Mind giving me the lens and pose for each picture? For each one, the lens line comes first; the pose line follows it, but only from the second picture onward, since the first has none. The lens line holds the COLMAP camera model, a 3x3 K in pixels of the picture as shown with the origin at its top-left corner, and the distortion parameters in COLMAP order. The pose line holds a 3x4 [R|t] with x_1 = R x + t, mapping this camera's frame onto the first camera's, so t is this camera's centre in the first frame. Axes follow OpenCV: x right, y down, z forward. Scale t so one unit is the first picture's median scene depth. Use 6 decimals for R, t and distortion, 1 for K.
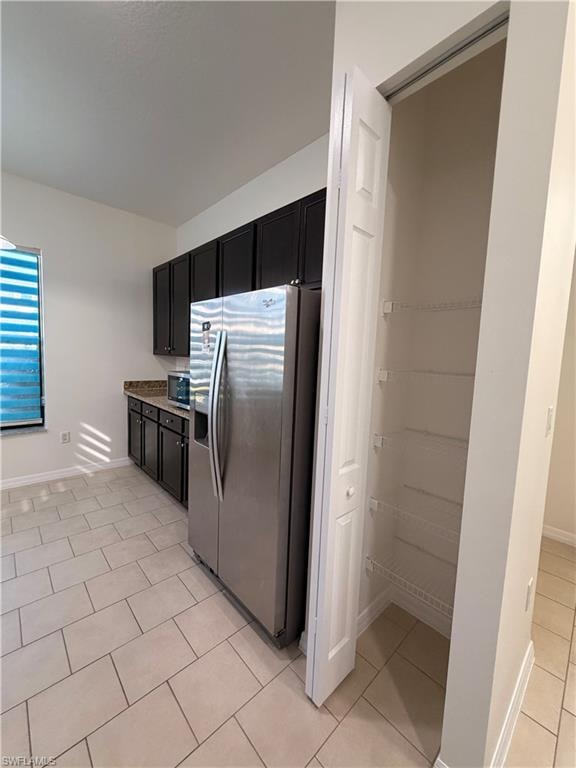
lens RADIAL K [[307.1, 0, 288.0], [0, 307.1, 380.0], [0, 0, 1]] dist [0.000798, 0.000554]
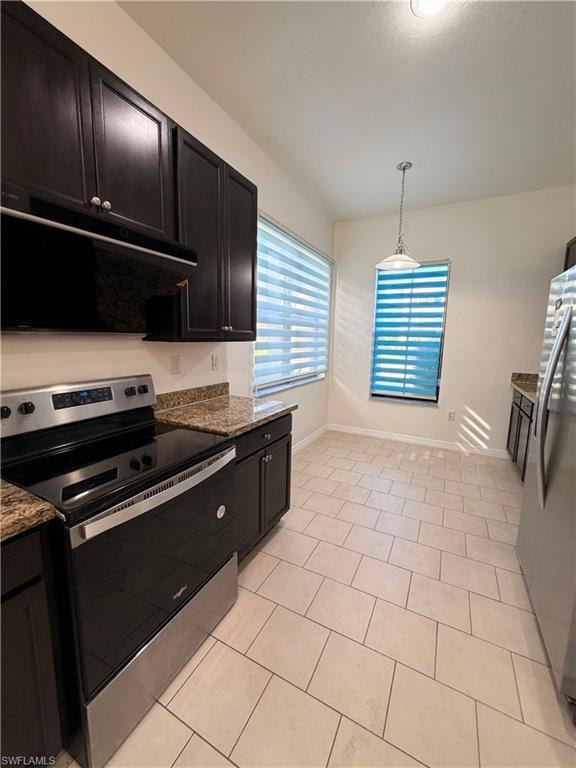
lens RADIAL K [[307.1, 0, 291.5], [0, 307.1, 380.7], [0, 0, 1]] dist [0.000798, 0.000554]
pose [[0.334082, 0.101292, -0.937085, 0.165650], [-0.084797, 0.993407, 0.077149, 0.014476], [0.938722, 0.053688, 0.340469, 0.017579]]
